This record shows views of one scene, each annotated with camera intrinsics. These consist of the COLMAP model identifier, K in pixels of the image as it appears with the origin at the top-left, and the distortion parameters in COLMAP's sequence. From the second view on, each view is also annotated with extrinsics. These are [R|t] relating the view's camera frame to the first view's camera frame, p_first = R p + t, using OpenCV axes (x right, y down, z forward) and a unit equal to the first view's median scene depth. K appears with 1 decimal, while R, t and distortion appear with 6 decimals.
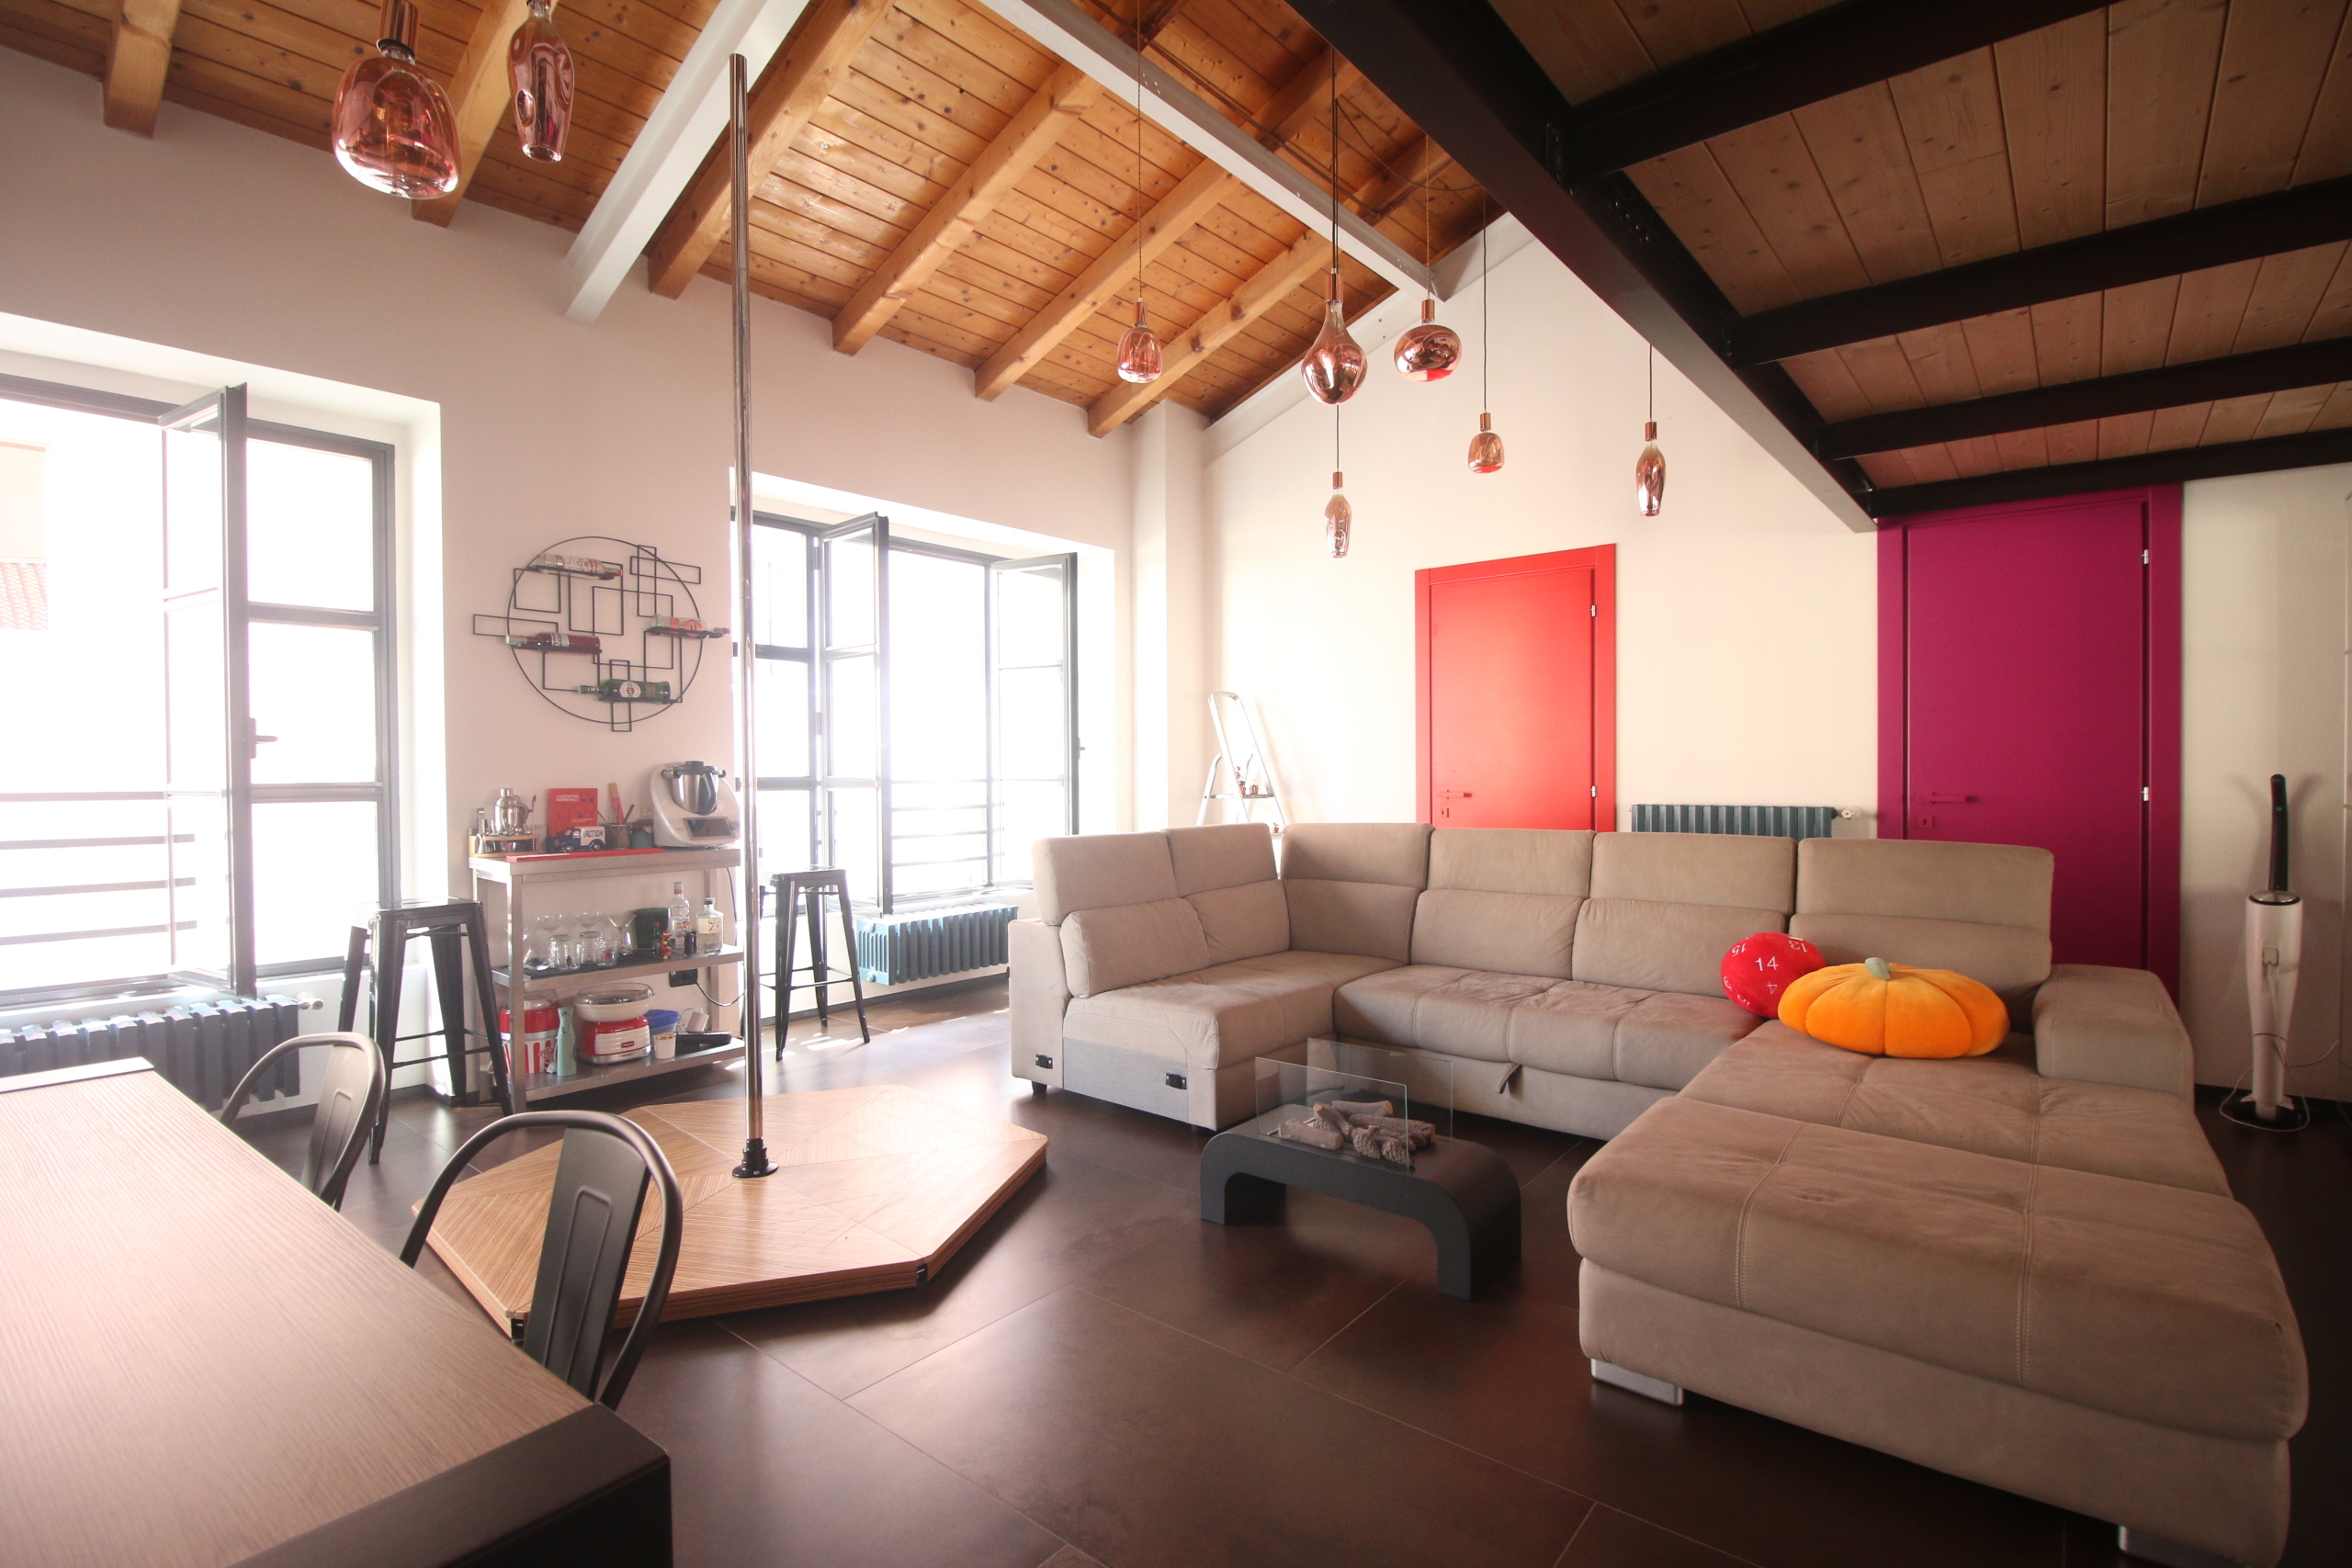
lens RADIAL K [[1085.1, 0, 1163.4], [0, 1085.1, 792.3], [0, 0, 1]] dist [-0.001857, -0.011242]
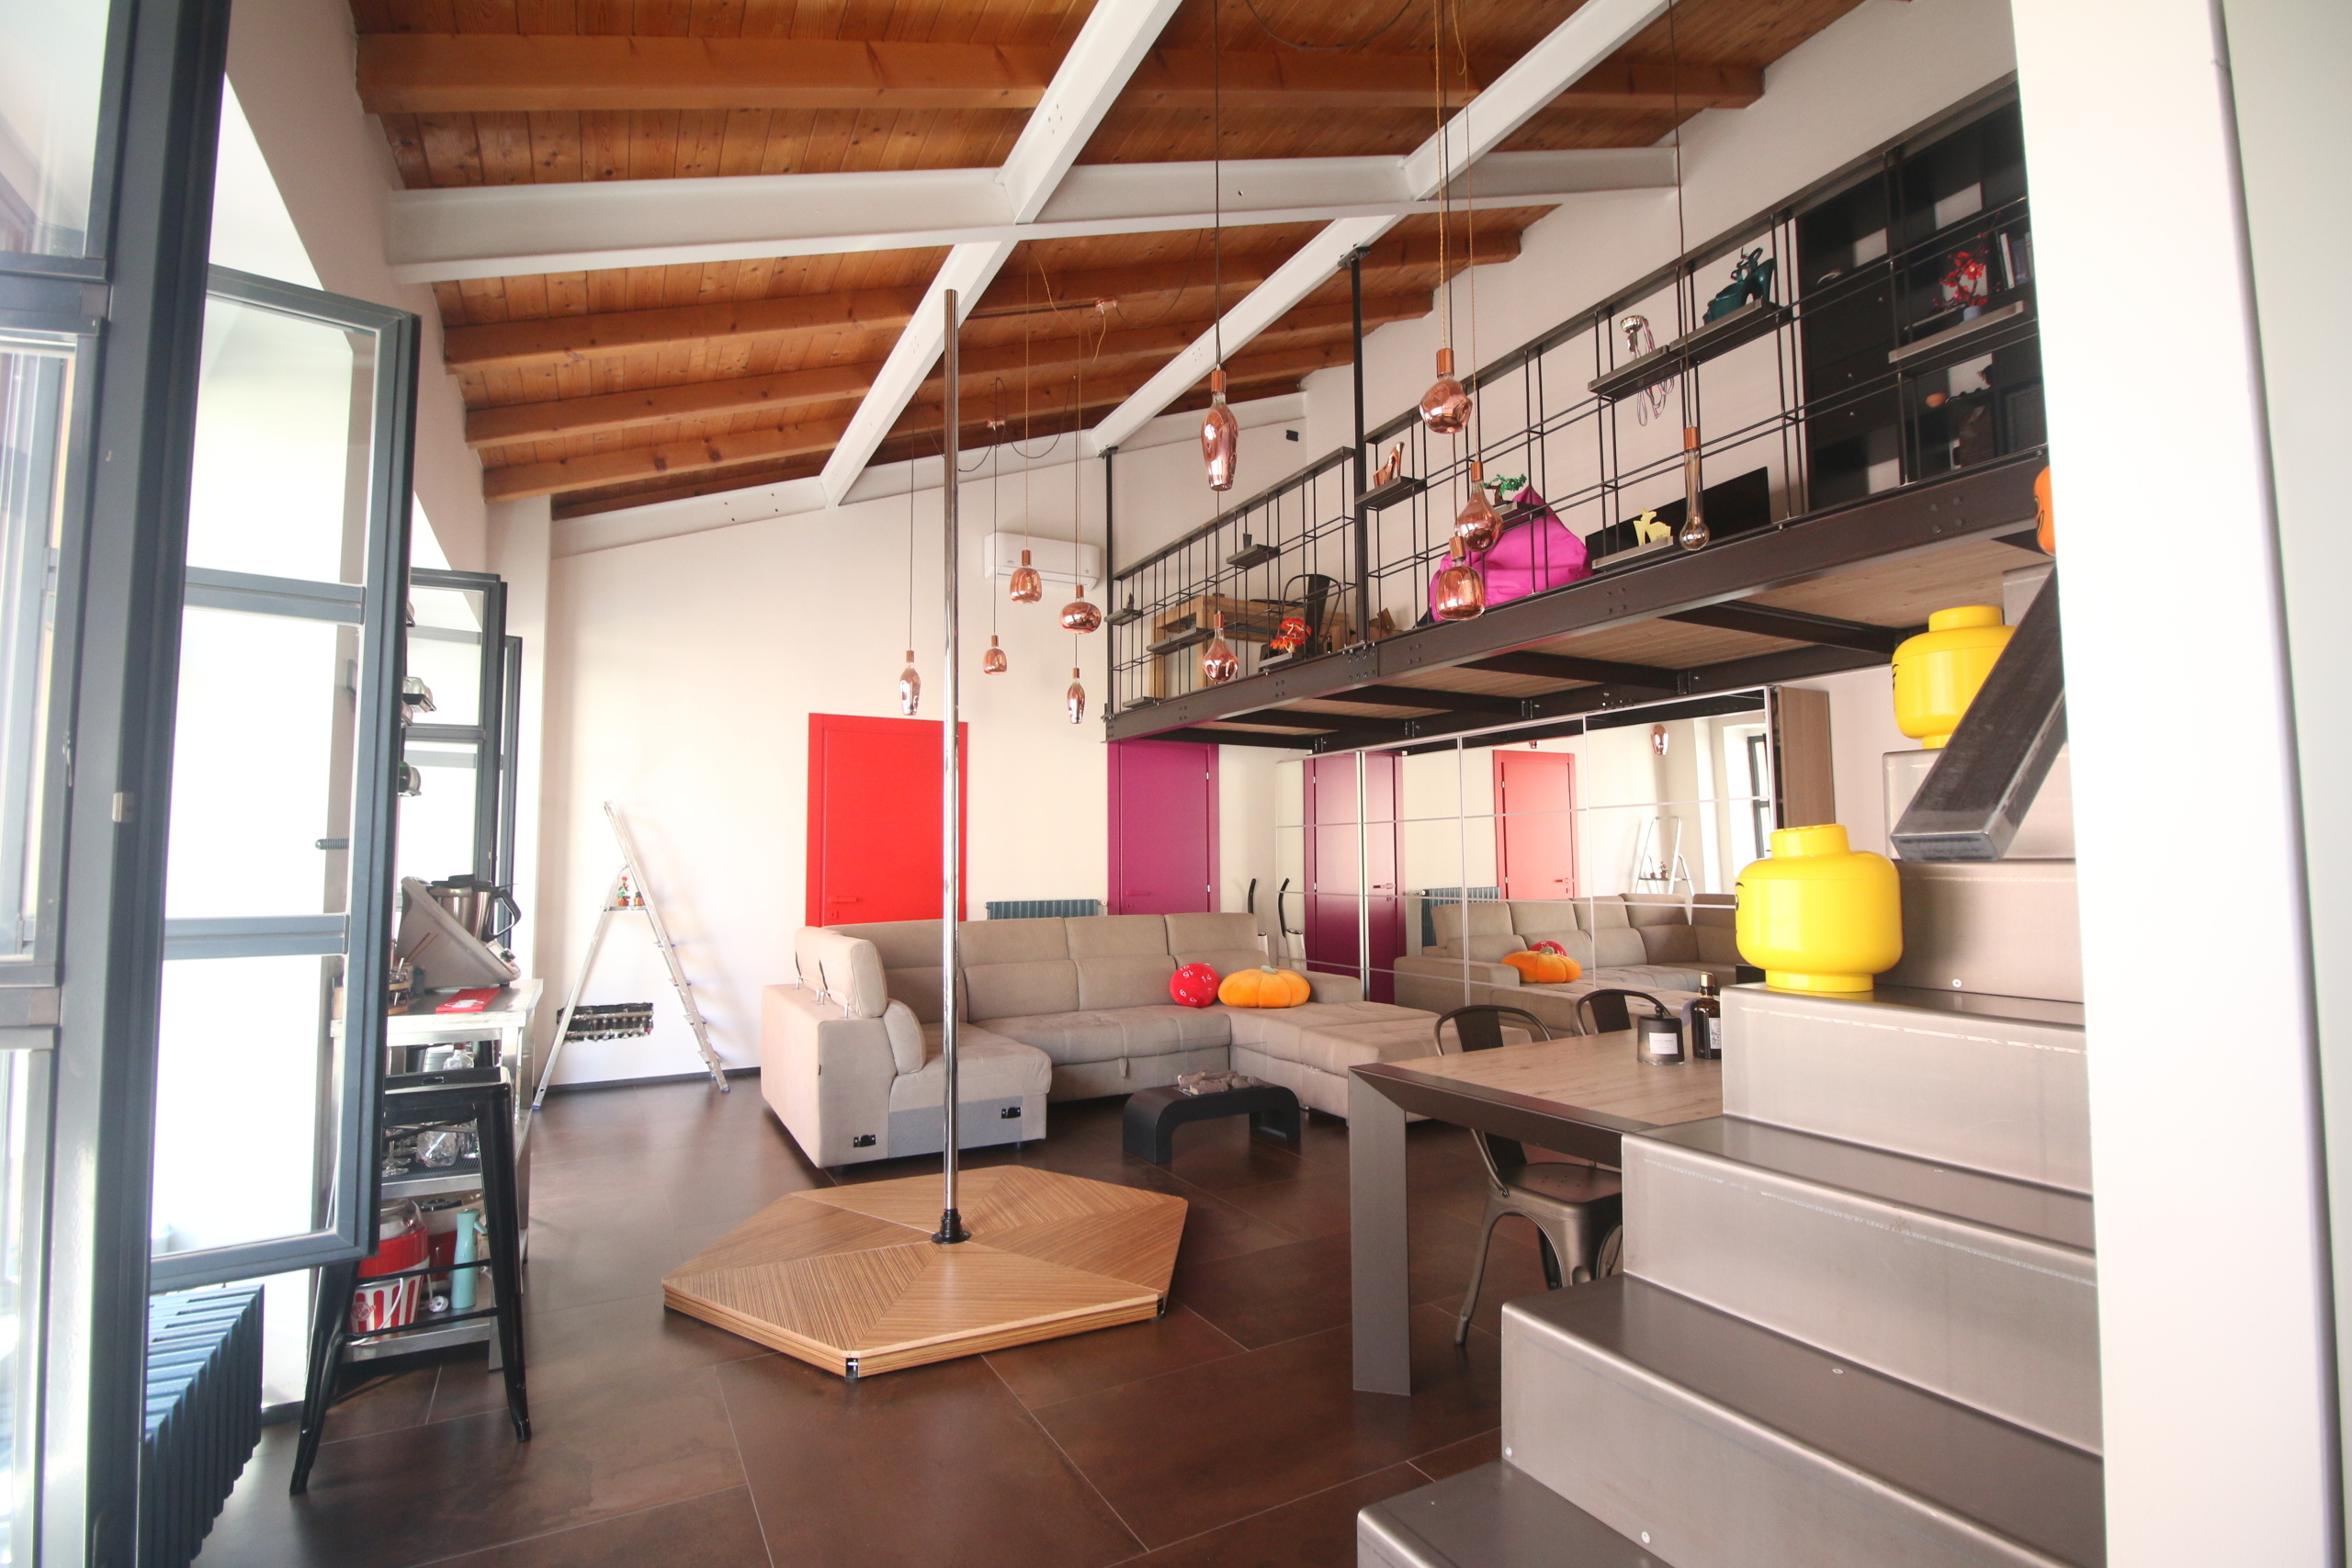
lens RADIAL K [[1085.1, 0, 1183.6], [0, 1085.1, 786.6], [0, 0, 1]] dist [-0.001857, -0.011242]
pose [[0.358137, 0.071805, 0.930904, -0.971801], [0.024632, 0.995965, -0.086300, -0.011773], [-0.933344, 0.053838, 0.354923, 0.248089]]
